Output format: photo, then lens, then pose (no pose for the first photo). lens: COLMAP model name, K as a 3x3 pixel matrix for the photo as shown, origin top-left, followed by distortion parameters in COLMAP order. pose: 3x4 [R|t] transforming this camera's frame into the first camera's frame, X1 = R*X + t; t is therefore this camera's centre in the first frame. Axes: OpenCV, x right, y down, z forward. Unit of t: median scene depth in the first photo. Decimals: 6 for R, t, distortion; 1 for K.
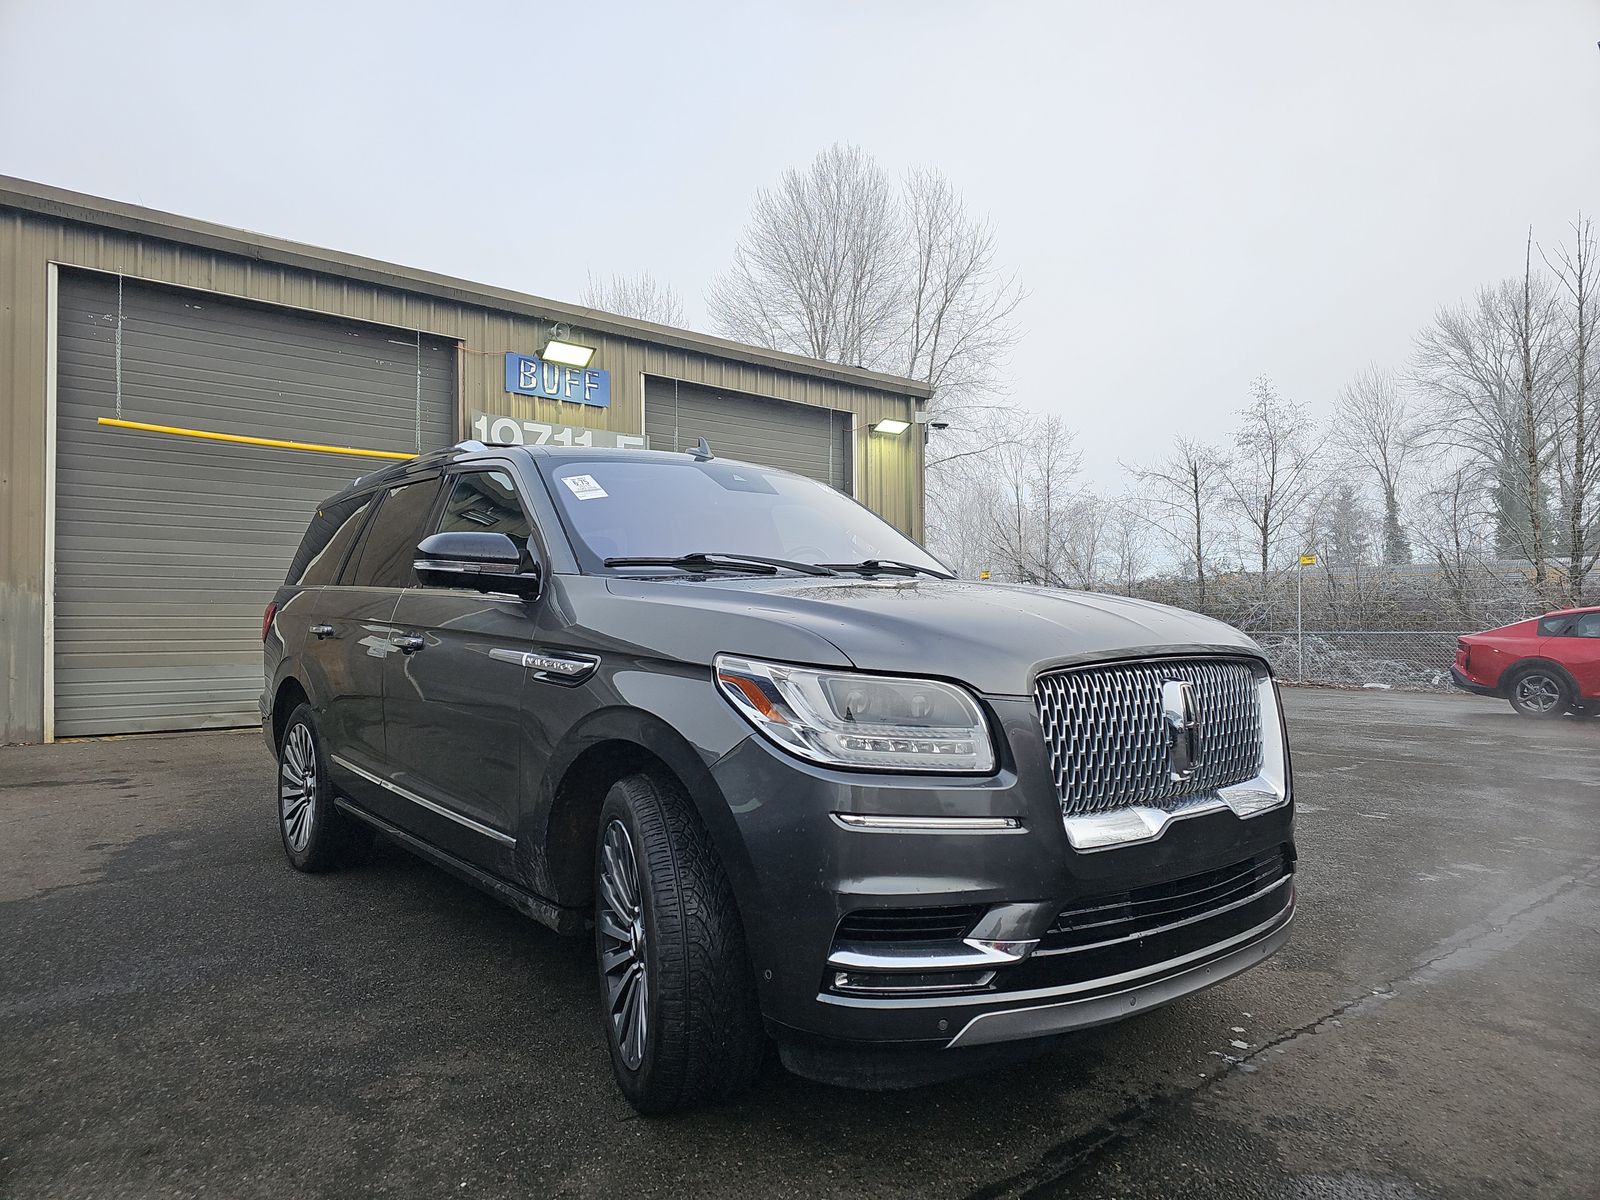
lens RADIAL K [[1059.8, 0, 803.7], [0, 1059.8, 605.4], [0, 0, 1]] dist [0.044381, -0.018148]
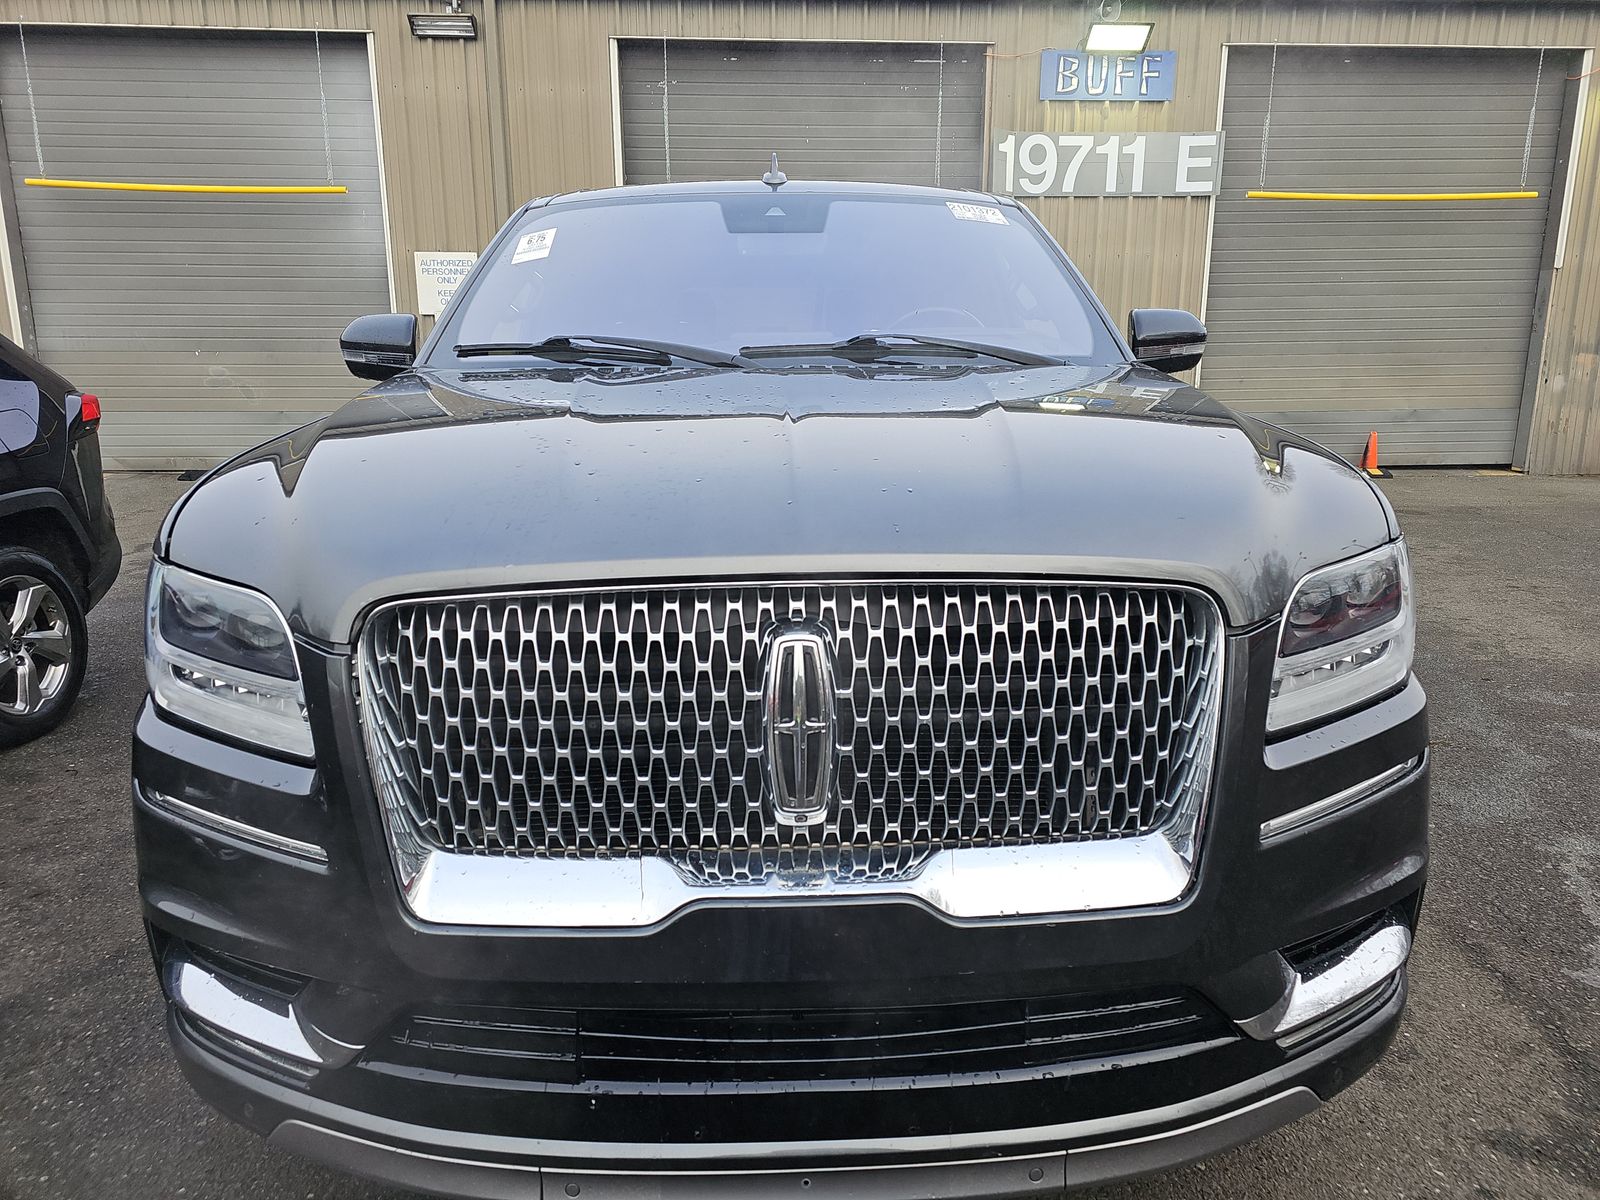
lens RADIAL K [[1059.8, 0, 798.0], [0, 1059.8, 594.1], [0, 0, 1]] dist [0.044381, -0.018148]
pose [[0.791113, 0.131000, -0.597478, 0.136578], [0.011308, 0.973498, 0.228416, -0.011599], [0.611566, -0.187459, 0.768665, 0.137597]]
